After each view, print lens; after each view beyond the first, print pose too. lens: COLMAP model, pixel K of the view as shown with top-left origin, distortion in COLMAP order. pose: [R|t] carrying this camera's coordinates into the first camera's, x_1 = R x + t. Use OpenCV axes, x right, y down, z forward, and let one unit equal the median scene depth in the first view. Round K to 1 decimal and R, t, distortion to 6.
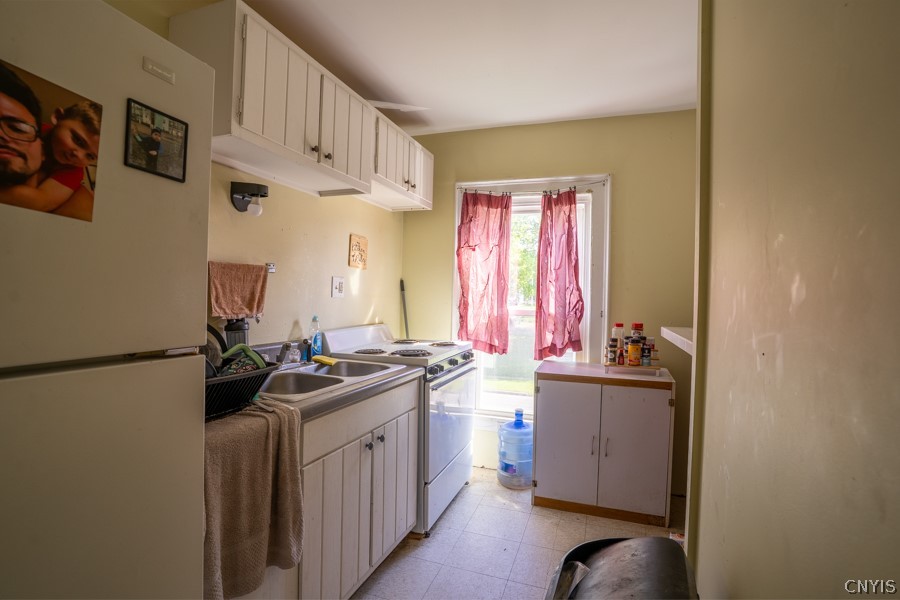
lens RADIAL K [[444.6, 0, 450.0], [0, 444.6, 300.0], [0, 0, 1]] dist [-0.077814, 0.038183]
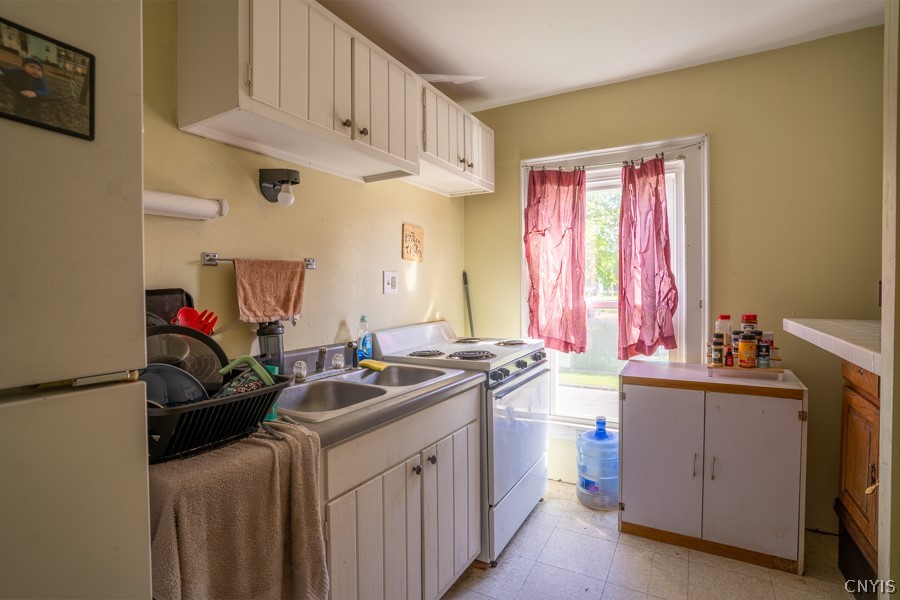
lens RADIAL K [[444.6, 0, 450.0], [0, 444.6, 300.0], [0, 0, 1]] dist [-0.077814, 0.038183]
pose [[0.984915, -0.028328, -0.170707, 0.020640], [0.030927, 0.999442, 0.012583, -0.000938], [0.170256, -0.017673, 0.985241, 0.122737]]
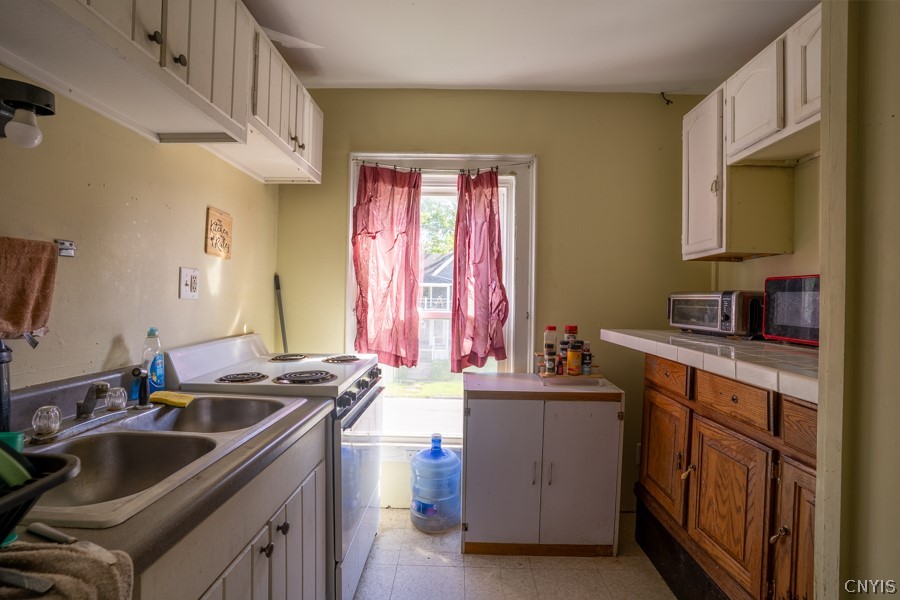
lens RADIAL K [[444.6, 0, 450.0], [0, 444.6, 300.0], [0, 0, 1]] dist [-0.077814, 0.038183]
pose [[0.948017, -0.007893, 0.318122, -0.085684], [0.007568, 0.999969, 0.002257, -0.002190], [-0.318130, 0.000268, 0.948047, 0.242863]]
